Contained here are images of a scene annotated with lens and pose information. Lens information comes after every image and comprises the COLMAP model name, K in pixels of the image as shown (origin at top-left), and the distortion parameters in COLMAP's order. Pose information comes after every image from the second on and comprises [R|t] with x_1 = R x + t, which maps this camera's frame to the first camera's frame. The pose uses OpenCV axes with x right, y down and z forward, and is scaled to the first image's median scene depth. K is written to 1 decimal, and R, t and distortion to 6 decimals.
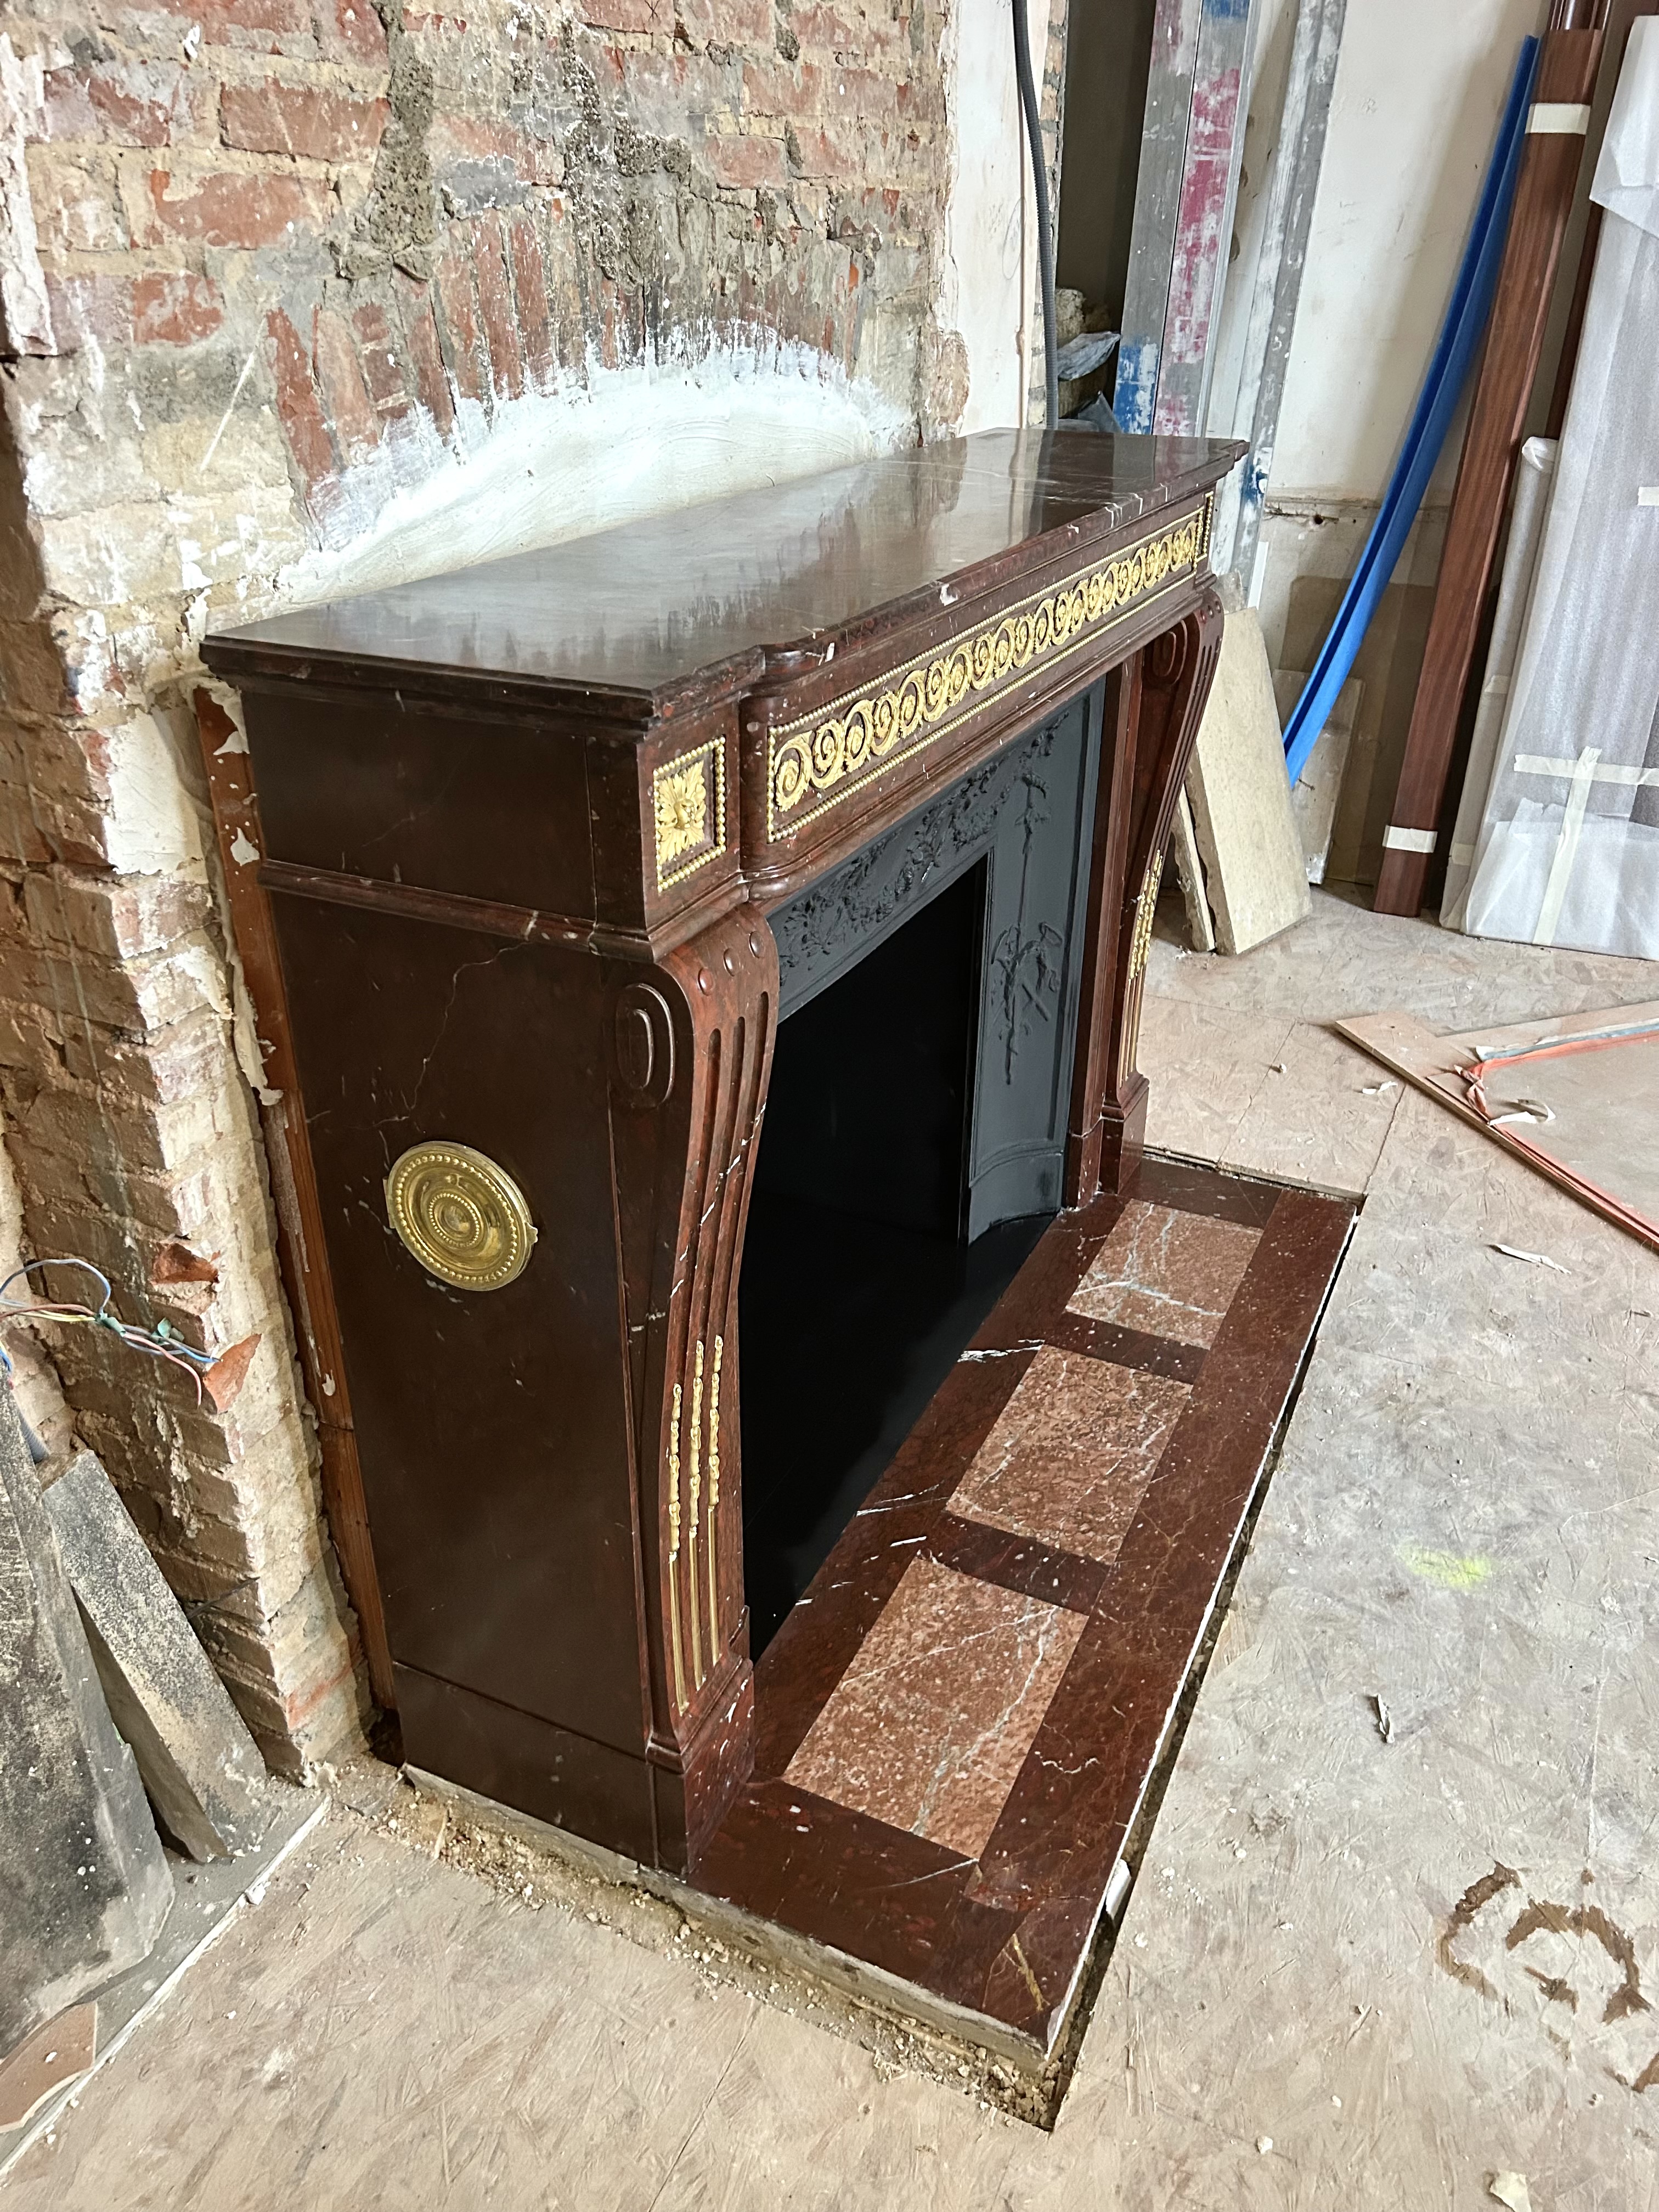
lens RADIAL K [[1604.4, 0, 826.6], [0, 1604.4, 1131.9], [0, 0, 1]] dist [0.077021, -0.056743]
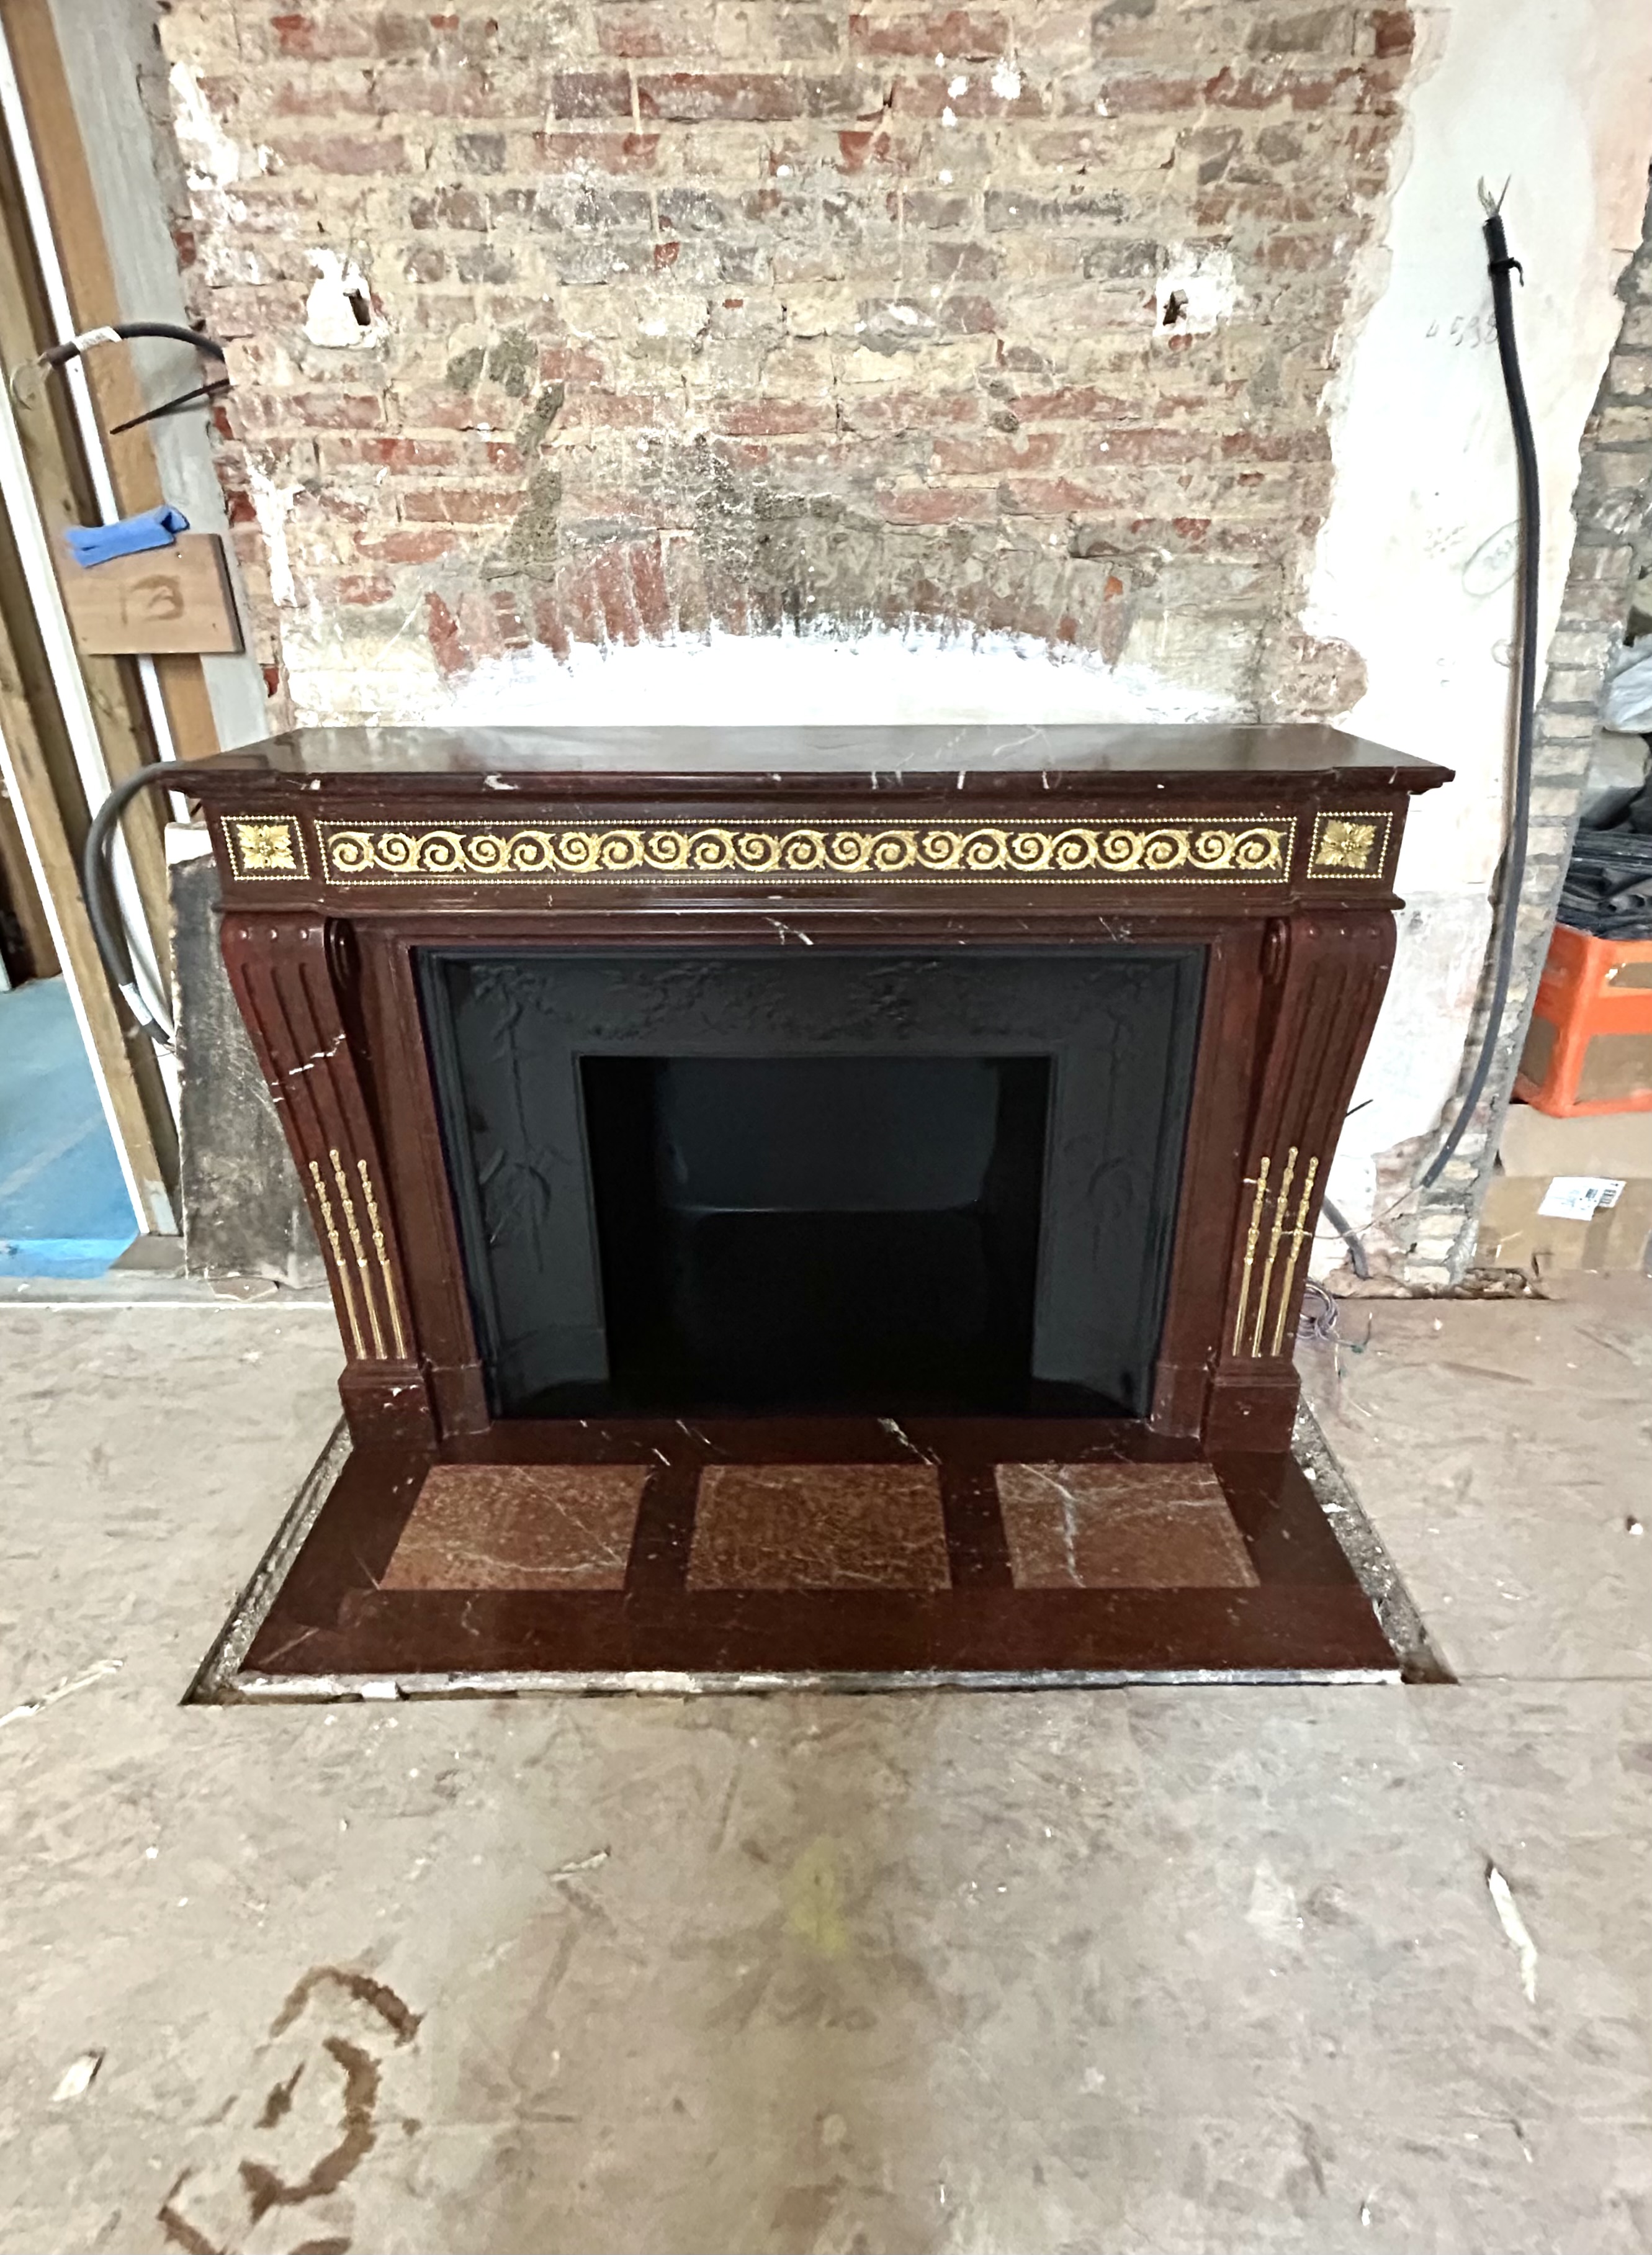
lens RADIAL K [[1004.2, 0, 832.9], [0, 1004.2, 993.9], [0, 0, 1]] dist [0.000079, -0.000088]
pose [[0.436851, 0.334257, -0.835125, 0.916378], [-0.430568, 0.892835, 0.132126, -0.358192], [0.789793, 0.301859, 0.533956, 0.721616]]
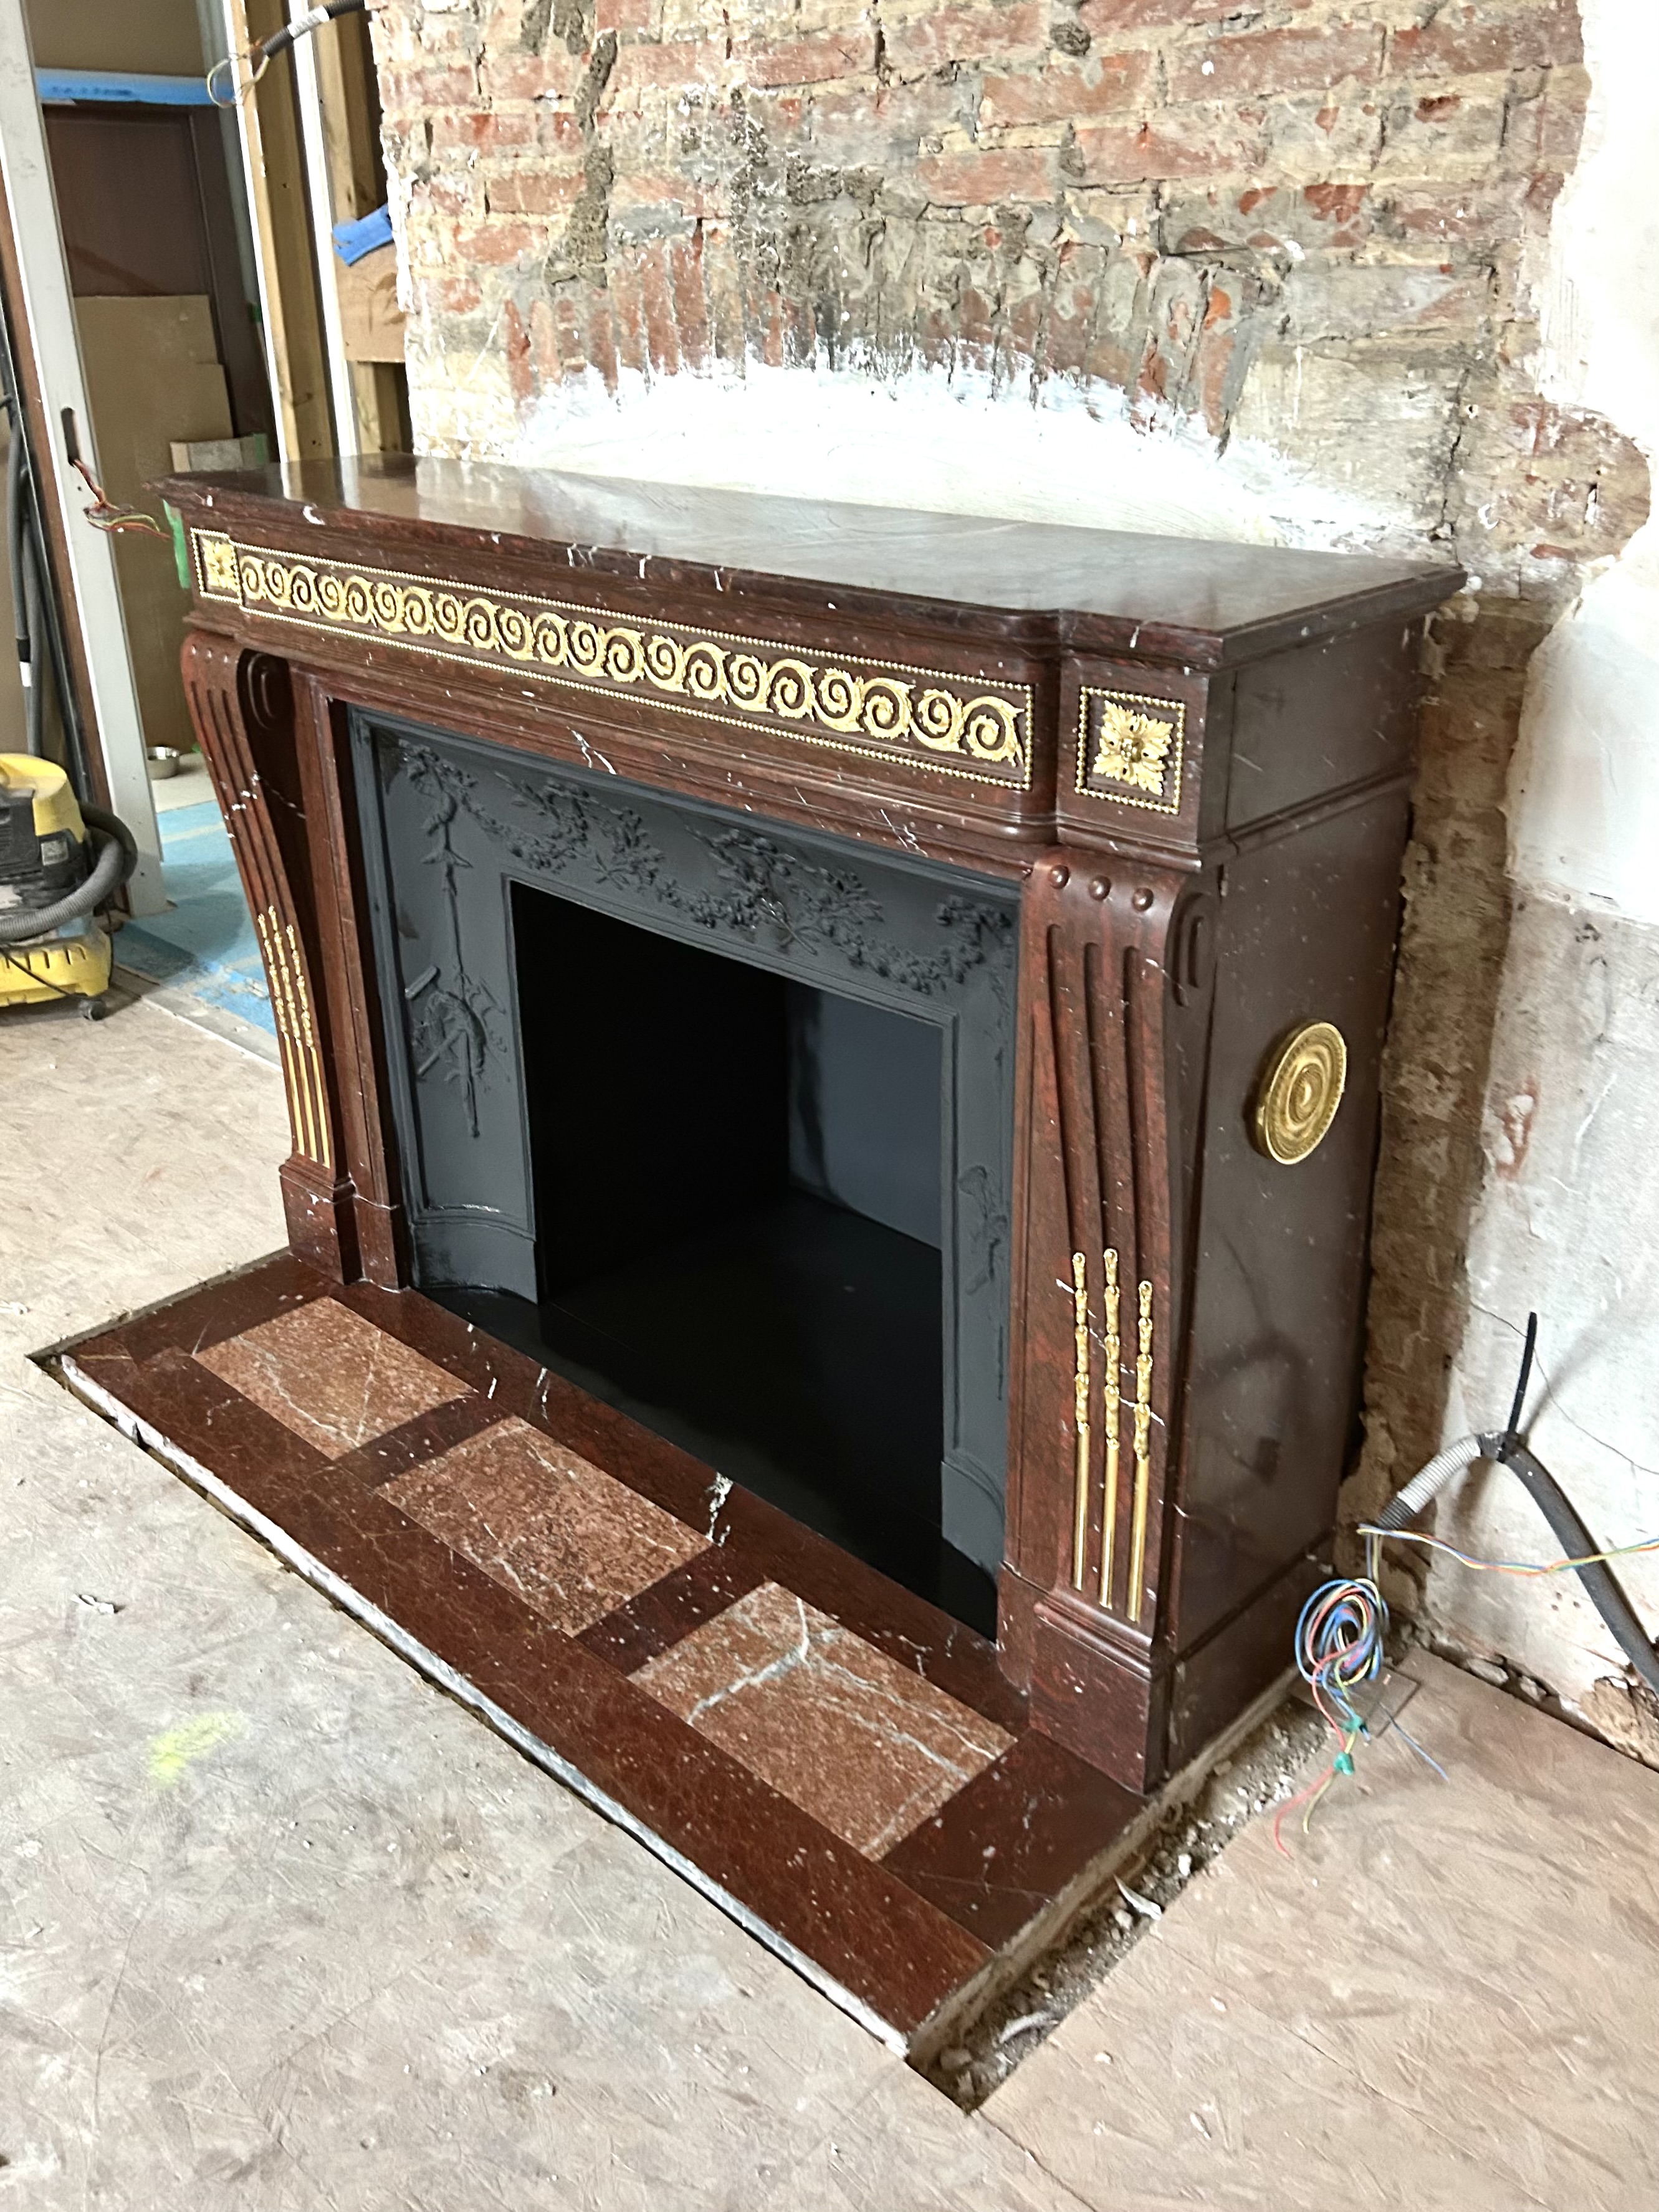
lens RADIAL K [[1783.3, 0, 829.5], [0, 1783.3, 1106.0], [0, 0, 1]] dist [0.030119, -0.006152]
pose [[-0.299952, 0.401532, -0.865333, 1.282749], [-0.460430, 0.733512, 0.499965, -0.810185], [0.835483, 0.548391, -0.035141, 1.500192]]
